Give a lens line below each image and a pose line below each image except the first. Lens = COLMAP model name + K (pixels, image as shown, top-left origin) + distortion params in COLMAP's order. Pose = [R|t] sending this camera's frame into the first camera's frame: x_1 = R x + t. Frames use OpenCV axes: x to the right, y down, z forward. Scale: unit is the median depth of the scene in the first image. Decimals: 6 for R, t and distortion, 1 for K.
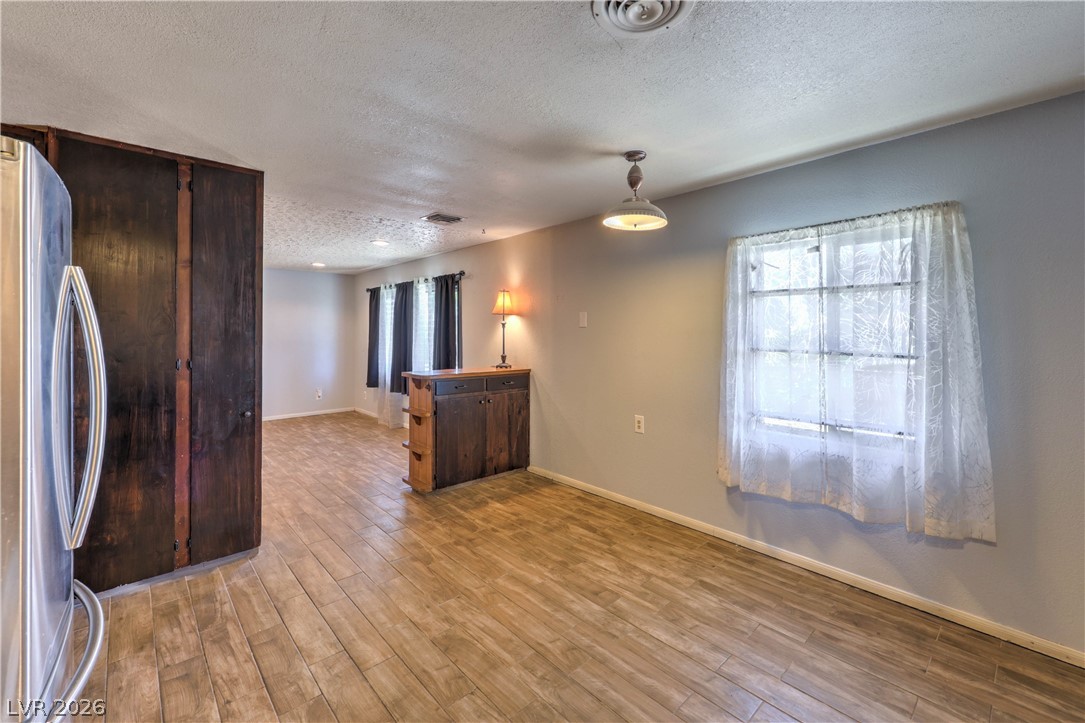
lens RADIAL K [[451.1, 0, 564.8], [0, 451.1, 329.8], [0, 0, 1]] dist [0.007007, 0.000549]
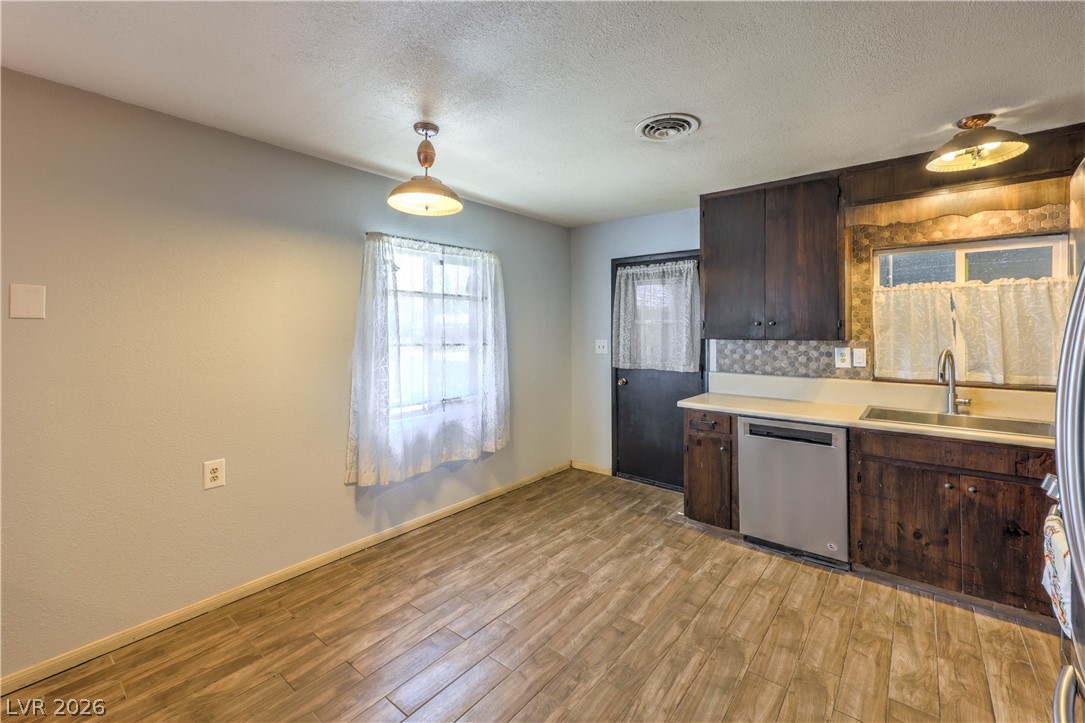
lens RADIAL K [[451.1, 0, 553.2], [0, 451.1, 325.2], [0, 0, 1]] dist [0.007007, 0.000549]
pose [[-0.121270, 0.008457, 0.992583, -0.700413], [-0.001974, 0.999960, -0.008761, 0.006174], [-0.992618, -0.003022, -0.121249, 0.802075]]
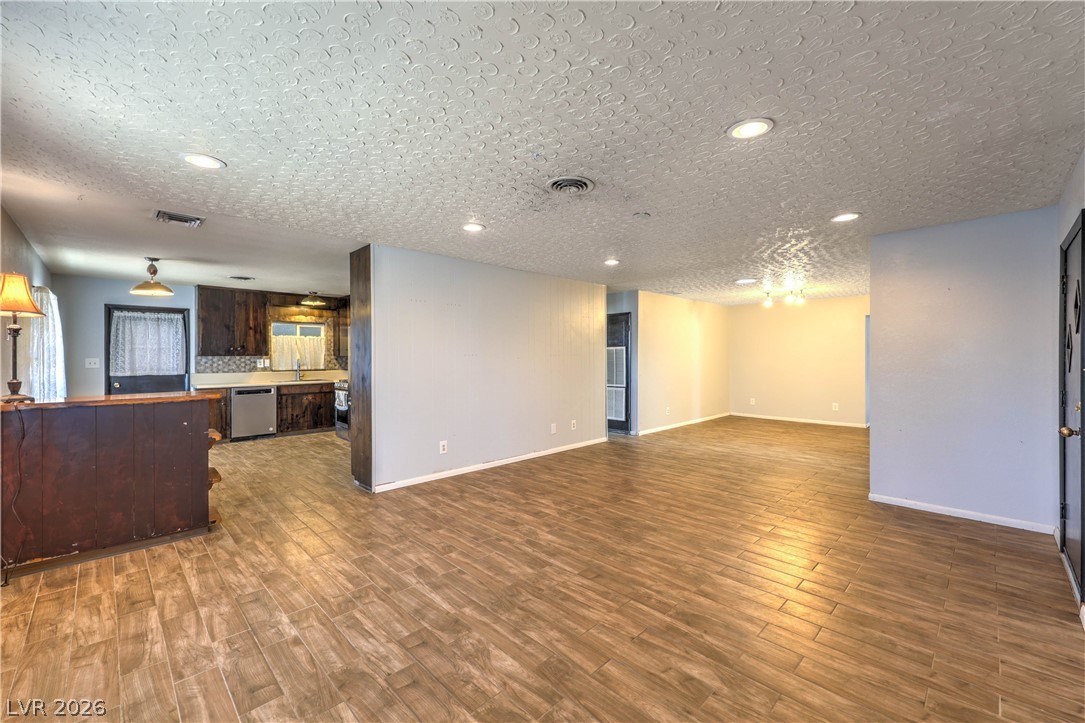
lens RADIAL K [[446.5, 0, 553.0], [0, 446.5, 352.9], [0, 0, 1]] dist [0.008681, -0.000408]
pose [[-0.999870, 0.002287, -0.015972, -1.450783], [0.002469, 0.999932, -0.011406, 0.047995], [0.015945, -0.011444, -0.999807, 2.787565]]
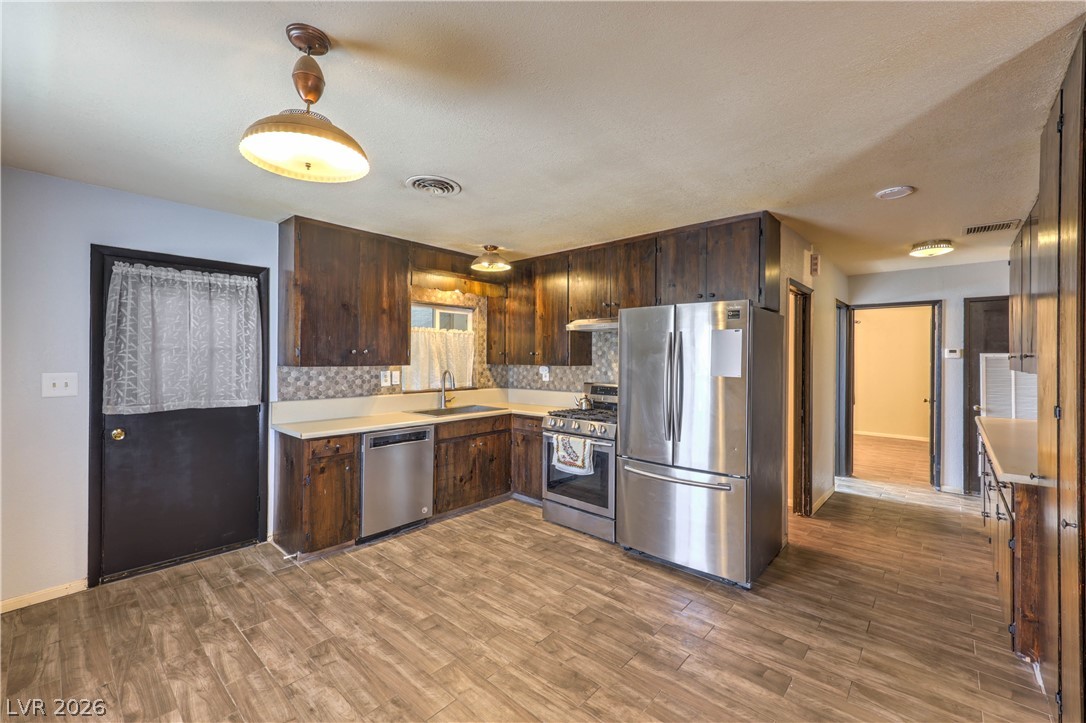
lens RADIAL K [[451.5, 0, 551.4], [0, 451.5, 352.0], [0, 0, 1]] dist [0.007007, 0.000549]
pose [[-0.997345, -0.005879, -0.072579, -0.096887], [-0.004744, 0.999864, -0.015807, 0.009175], [0.072662, -0.015421, -0.997237, 1.484304]]
